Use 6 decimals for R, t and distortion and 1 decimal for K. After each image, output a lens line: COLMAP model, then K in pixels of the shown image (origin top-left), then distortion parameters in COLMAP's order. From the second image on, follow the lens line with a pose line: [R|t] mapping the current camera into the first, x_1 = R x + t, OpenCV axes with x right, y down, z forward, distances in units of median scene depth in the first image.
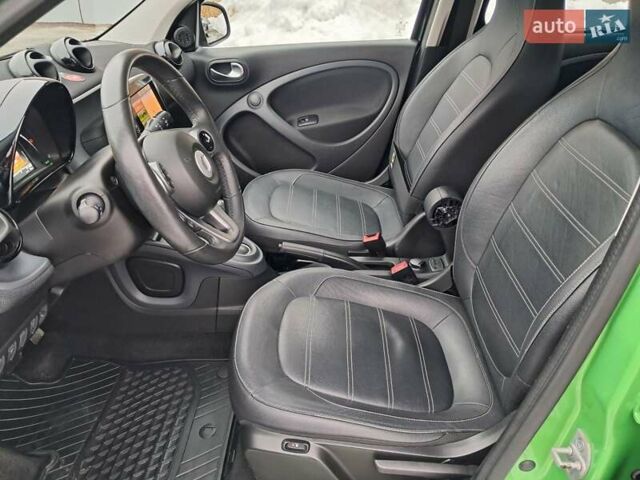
lens RADIAL K [[500.0, 0, 318.5], [0, 500.0, 241.2], [0, 0, 1]] dist [0.000530, 0.000228]
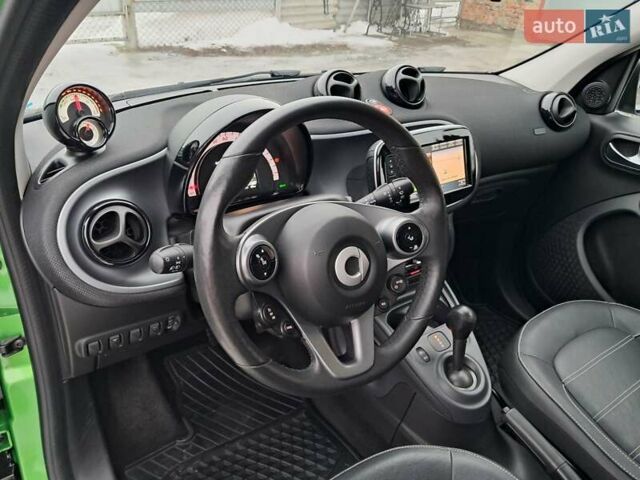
lens RADIAL K [[515.3, 0, 320.0], [0, 515.3, 240.0], [0, 0, 1]] dist [0.008273, 0.012887]
pose [[0.573376, 0.429445, -0.697723, 0.173099], [-0.459776, 0.873535, 0.159821, -0.193045], [0.678120, 0.229159, 0.698312, 0.284390]]
